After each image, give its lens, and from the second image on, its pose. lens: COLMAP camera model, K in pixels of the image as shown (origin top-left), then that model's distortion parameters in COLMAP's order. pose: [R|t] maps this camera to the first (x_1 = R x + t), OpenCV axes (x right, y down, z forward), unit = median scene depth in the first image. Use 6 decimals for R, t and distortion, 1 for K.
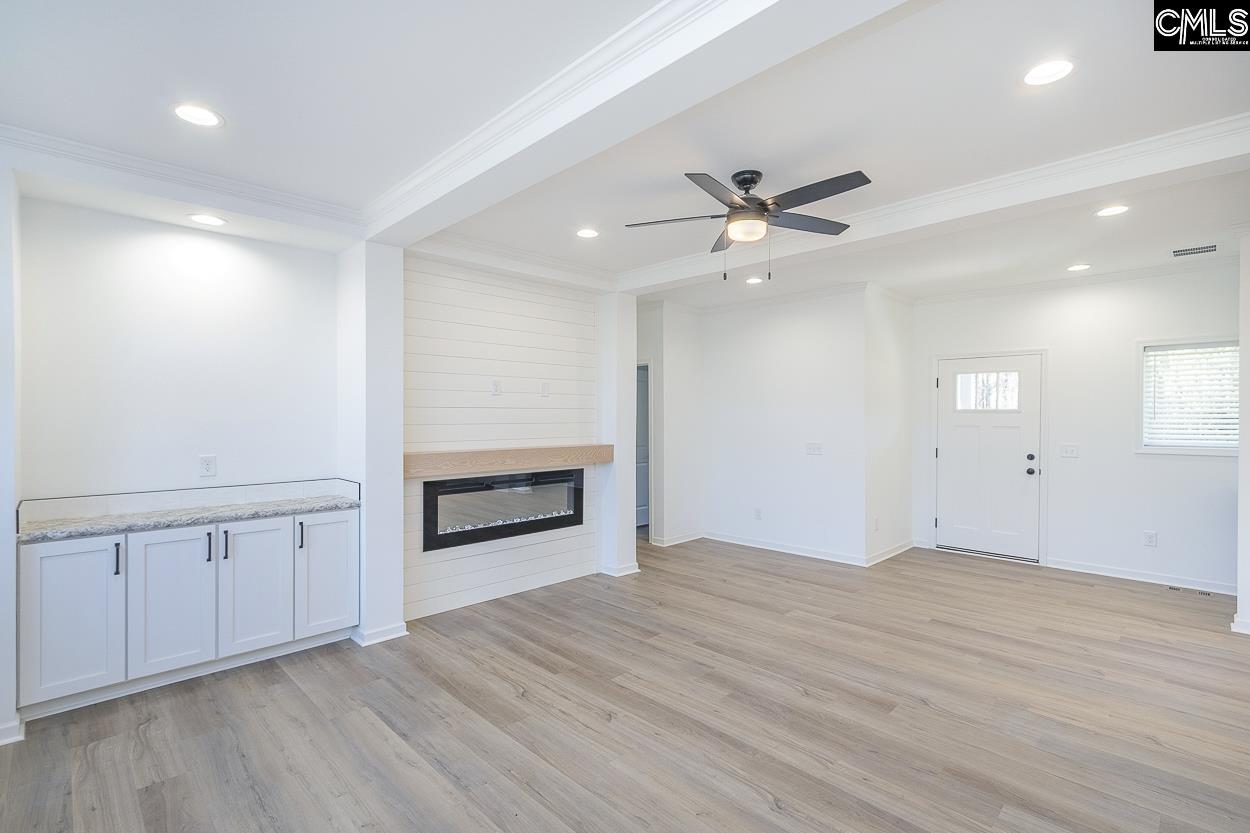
lens RADIAL K [[582.4, 0, 635.0], [0, 582.4, 420.5], [0, 0, 1]] dist [0.007211, -0.001561]
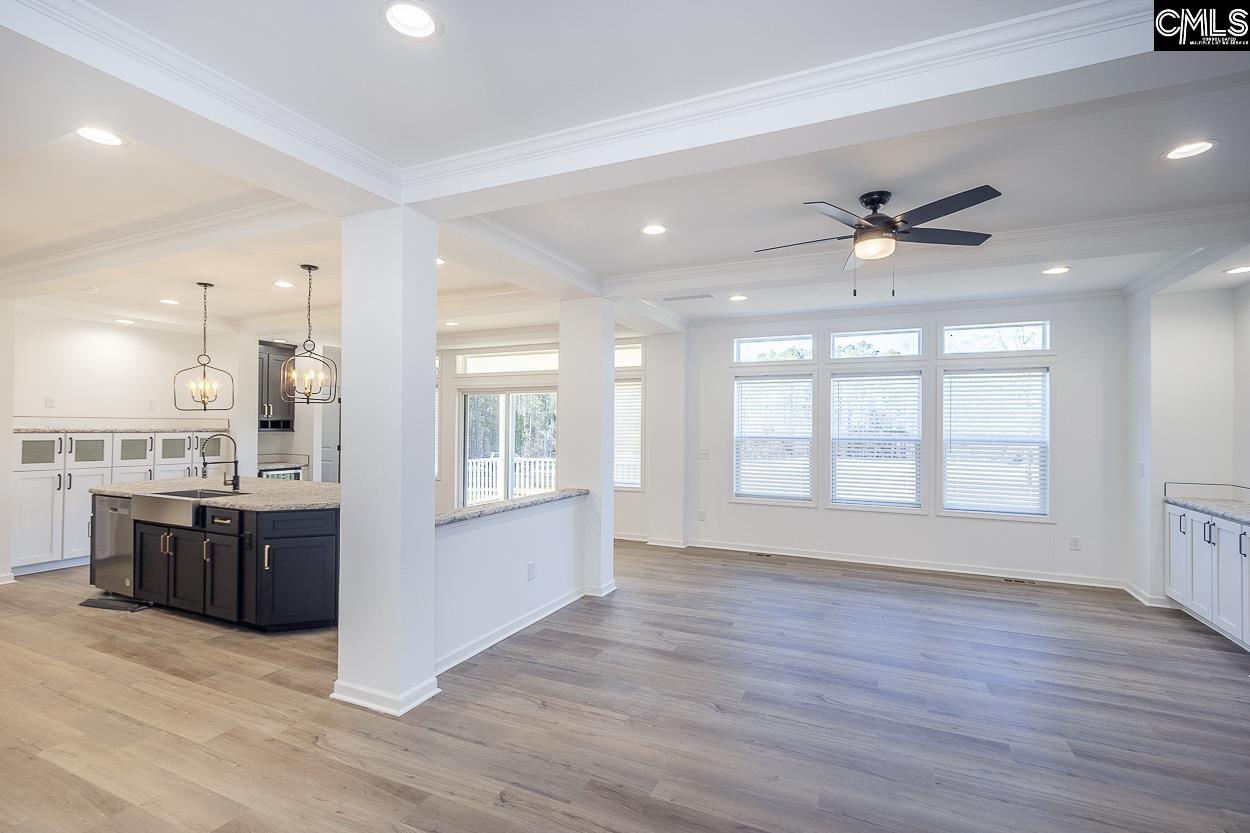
lens RADIAL K [[582.4, 0, 632.7], [0, 582.4, 405.3], [0, 0, 1]] dist [0.007211, -0.001561]
pose [[-0.924117, -0.016015, -0.381773, 0.714797], [-0.005793, 0.999594, -0.027910, -0.015331], [0.382065, -0.023581, -0.923834, 1.308220]]
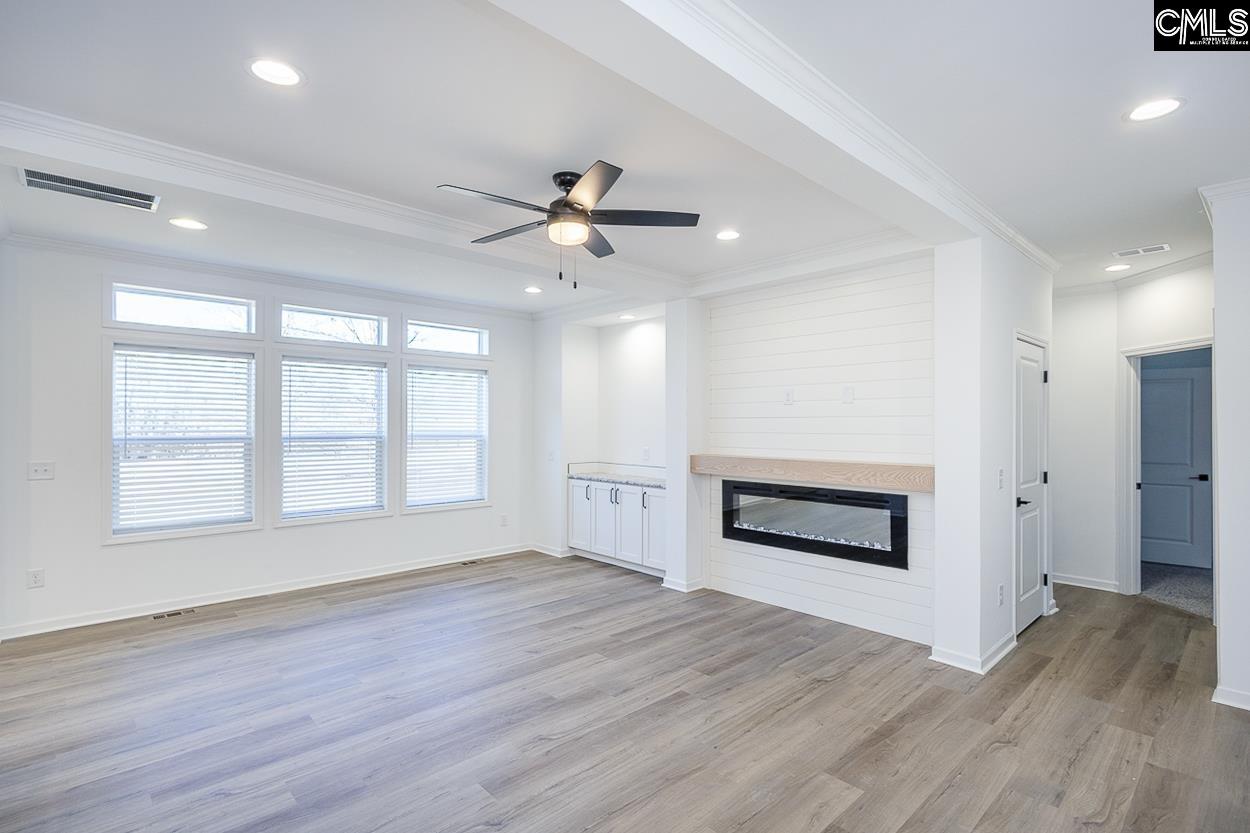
lens RADIAL K [[582.4, 0, 620.5], [0, 582.4, 413.2], [0, 0, 1]] dist [0.007211, -0.001561]
pose [[-0.010668, -0.015348, -0.999825, 0.845291], [-0.008017, 0.999851, -0.015263, -0.012216], [0.999911, 0.007853, -0.010790, 0.797469]]
